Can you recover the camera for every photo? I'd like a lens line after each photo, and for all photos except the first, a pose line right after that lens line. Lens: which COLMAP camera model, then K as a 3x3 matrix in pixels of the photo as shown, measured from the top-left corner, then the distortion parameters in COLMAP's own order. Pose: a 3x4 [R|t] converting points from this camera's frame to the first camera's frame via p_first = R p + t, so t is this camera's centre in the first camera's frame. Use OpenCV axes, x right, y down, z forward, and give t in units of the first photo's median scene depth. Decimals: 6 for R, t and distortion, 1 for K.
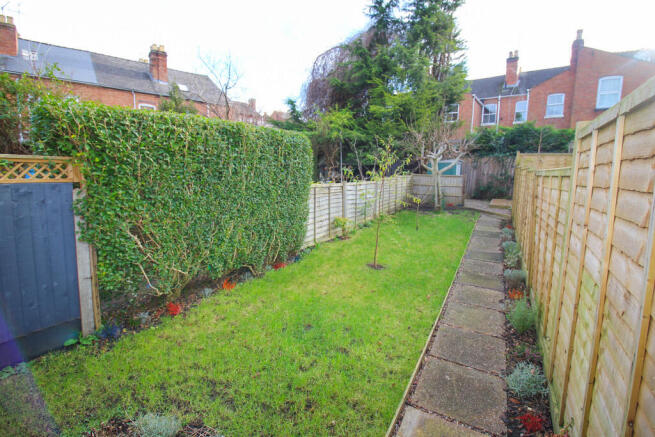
lens RADIAL K [[302.5, 0, 330.2], [0, 302.5, 210.4], [0, 0, 1]] dist [-0.000063, -0.013188]
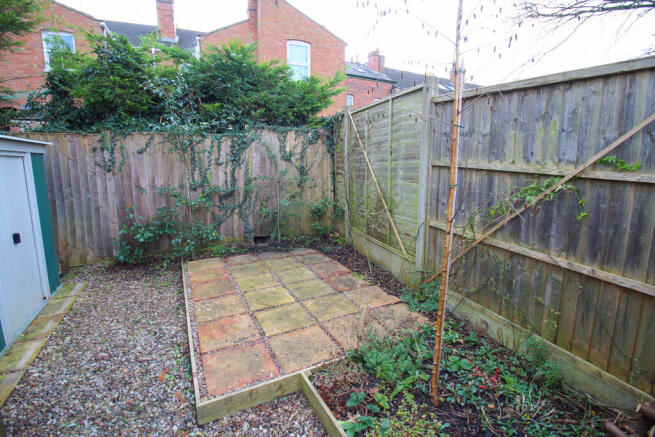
lens RADIAL K [[302.5, 0, 330.2], [0, 302.5, 210.4], [0, 0, 1]] dist [-0.000063, -0.013188]
pose [[0.541122, -0.143409, 0.828626, 0.348242], [0.135132, 0.987376, 0.082637, -0.095836], [-0.830016, 0.067257, 0.553670, 0.657553]]
